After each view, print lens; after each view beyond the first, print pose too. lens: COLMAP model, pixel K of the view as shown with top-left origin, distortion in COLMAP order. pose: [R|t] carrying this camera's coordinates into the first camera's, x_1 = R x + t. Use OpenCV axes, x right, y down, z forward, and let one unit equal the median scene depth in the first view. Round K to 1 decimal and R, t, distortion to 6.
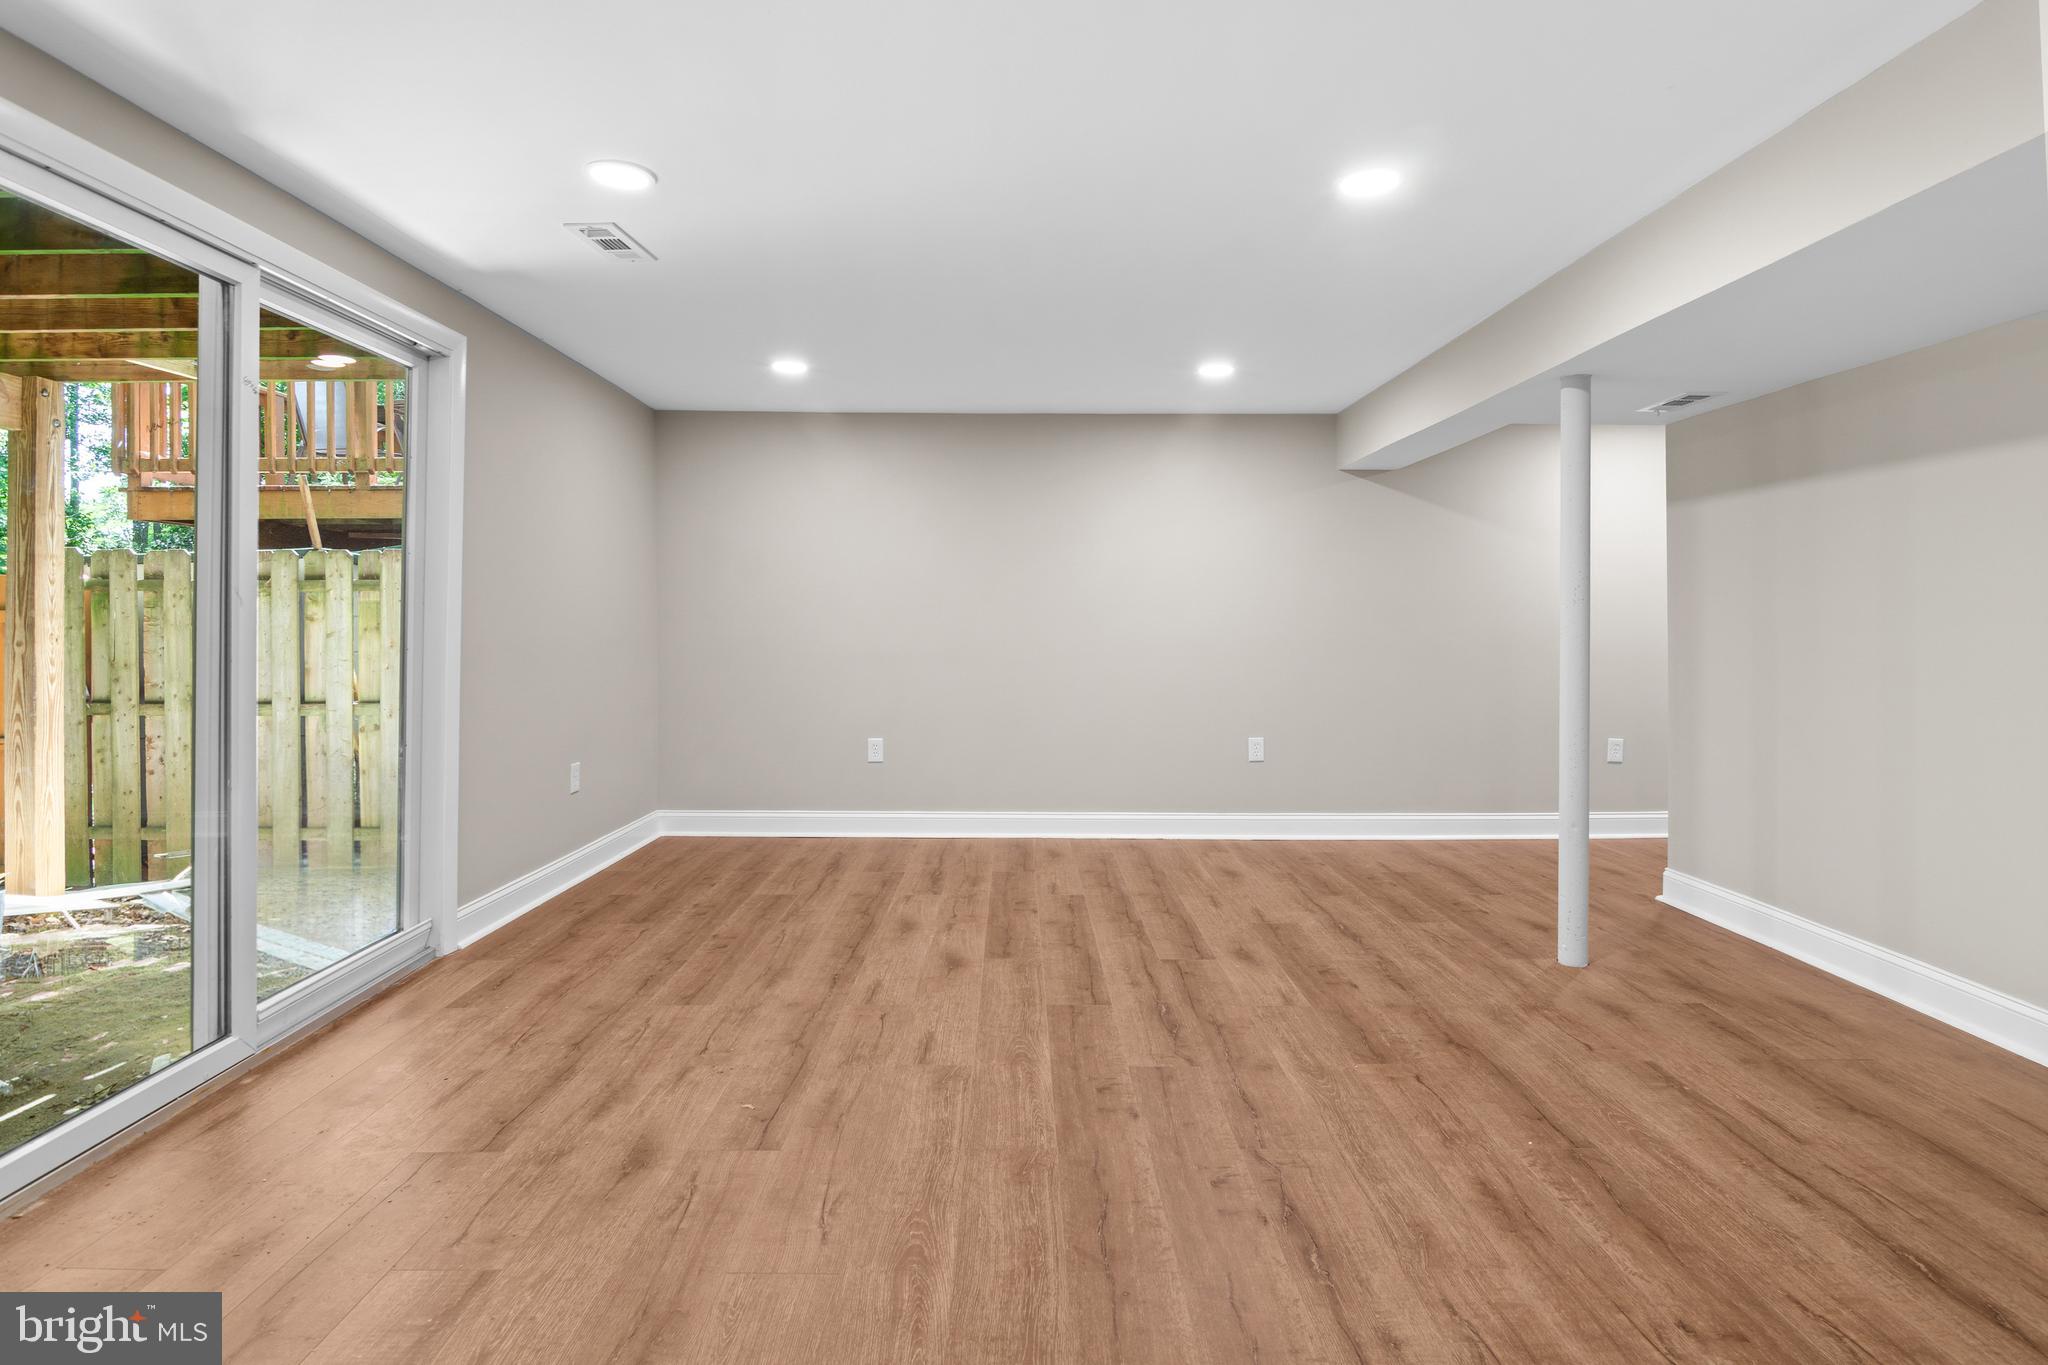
lens RADIAL K [[1033.1, 0, 1009.6], [0, 1033.1, 577.7], [0, 0, 1]] dist [-0.004357, -0.002681]
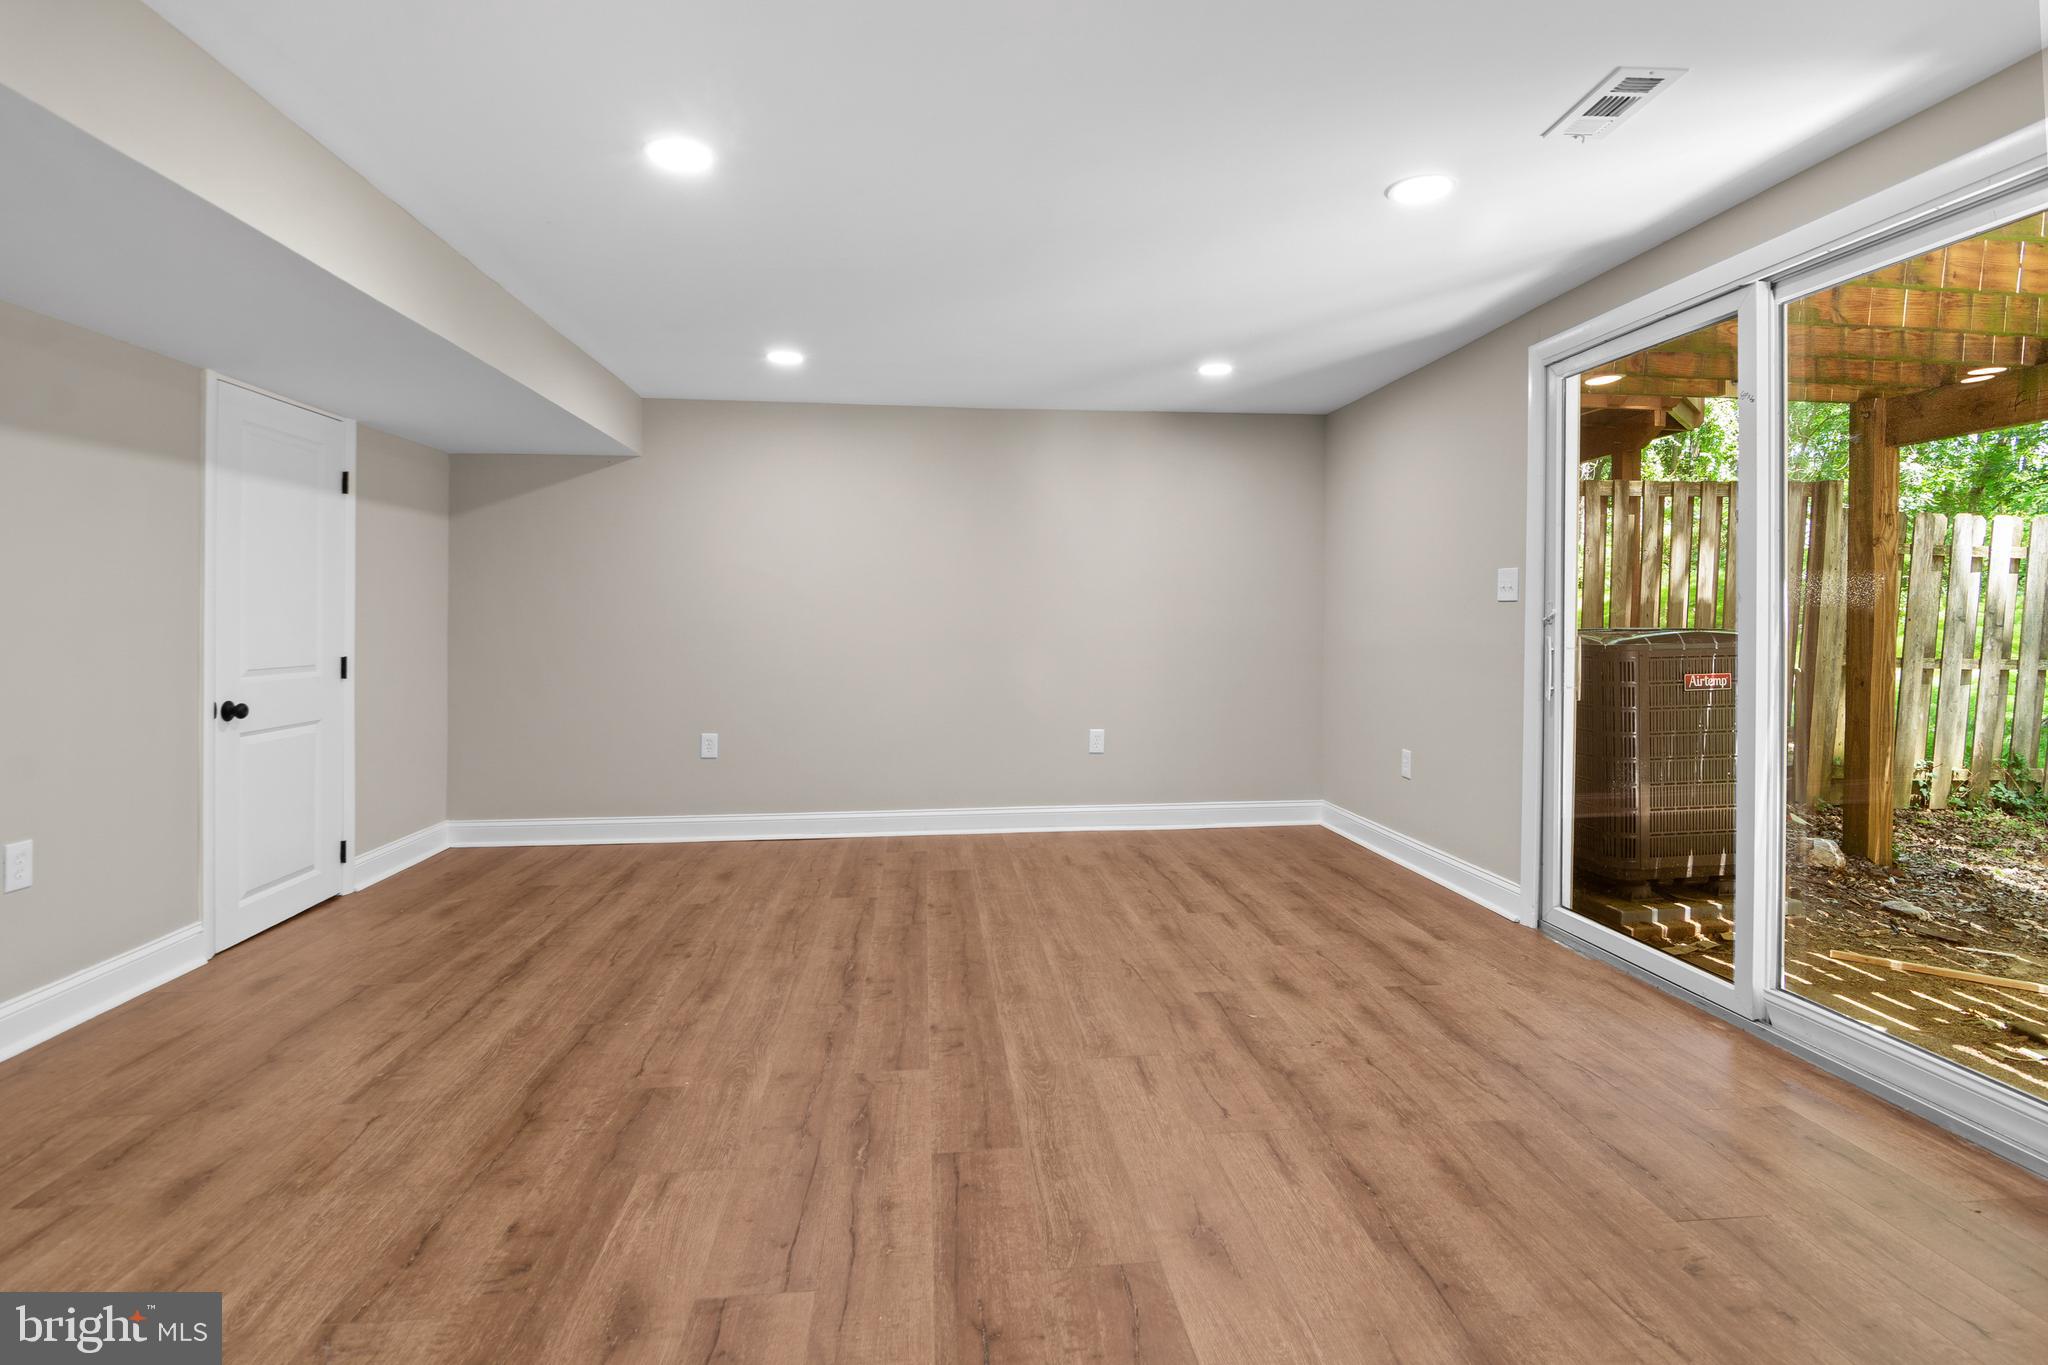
lens RADIAL K [[999.3, 0, 1051.5], [0, 999.3, 623.4], [0, 0, 1]] dist [0.000217, -0.000407]
pose [[-0.991183, -0.000092, -0.132503, 0.125127], [0.004548, 0.999387, -0.034716, 0.083413], [0.132425, -0.035013, -0.990574, 1.965685]]
